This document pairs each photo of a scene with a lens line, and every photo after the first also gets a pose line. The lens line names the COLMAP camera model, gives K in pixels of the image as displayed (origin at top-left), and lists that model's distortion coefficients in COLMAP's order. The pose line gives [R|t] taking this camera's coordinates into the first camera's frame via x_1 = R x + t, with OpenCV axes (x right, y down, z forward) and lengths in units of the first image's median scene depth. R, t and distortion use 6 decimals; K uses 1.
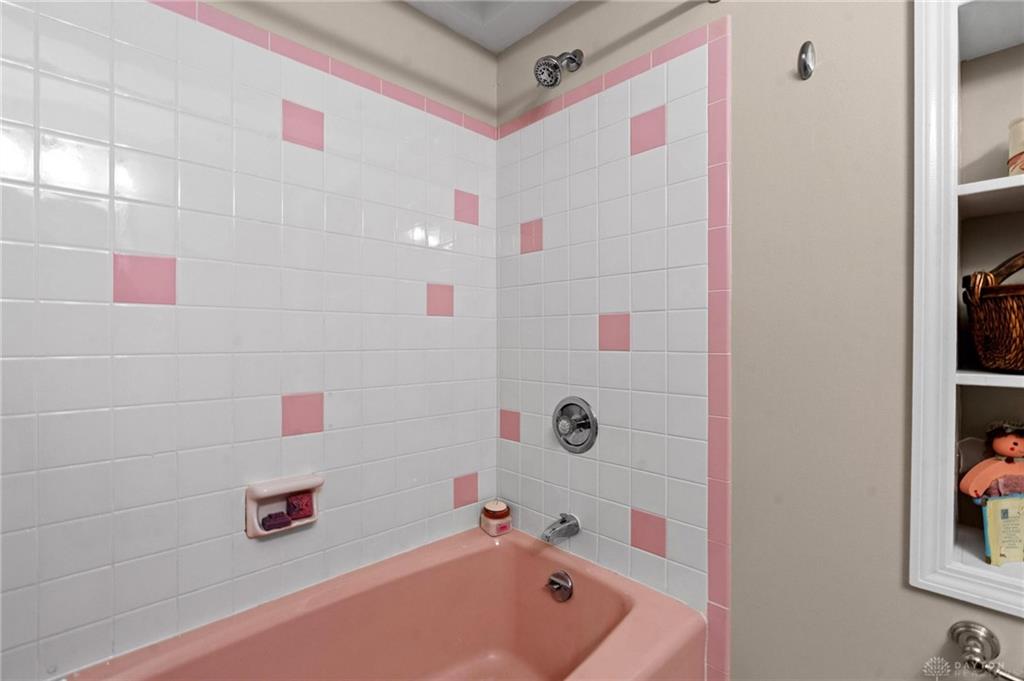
lens RADIAL K [[463.7, 0, 511.8], [0, 463.7, 342.9], [0, 0, 1]] dist [-0.006924, 0.001743]
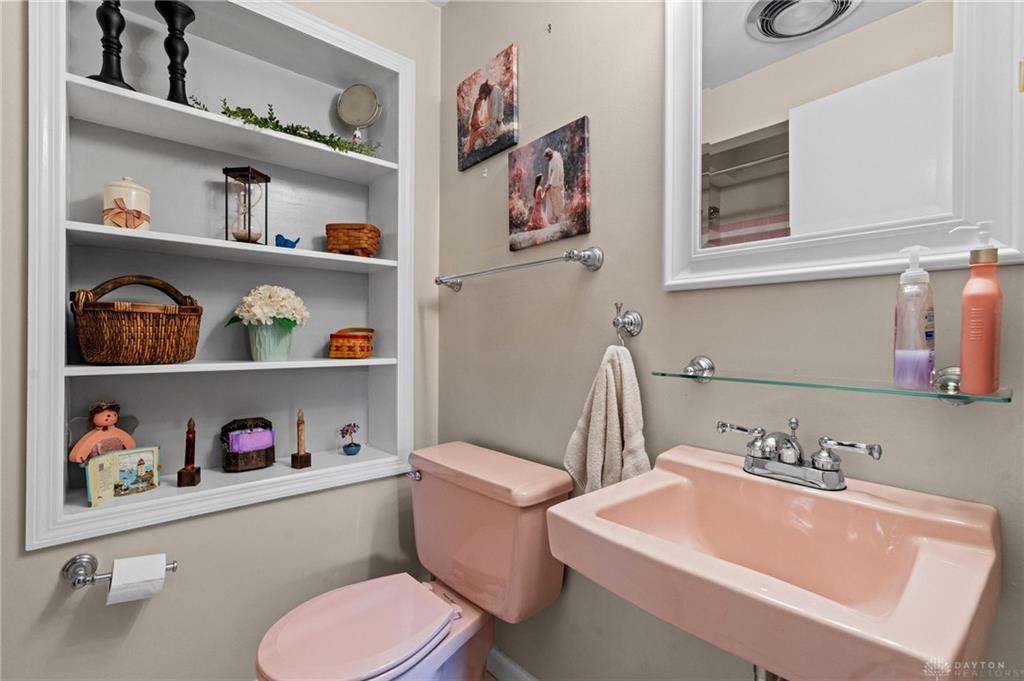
lens RADIAL K [[463.7, 0, 511.4], [0, 463.7, 342.1], [0, 0, 1]] dist [-0.006924, 0.001743]
pose [[0.041835, -0.005886, 0.999107, -0.256339], [-0.001994, 0.999980, 0.005975, -0.014189], [-0.999123, -0.002242, 0.041822, -0.283256]]
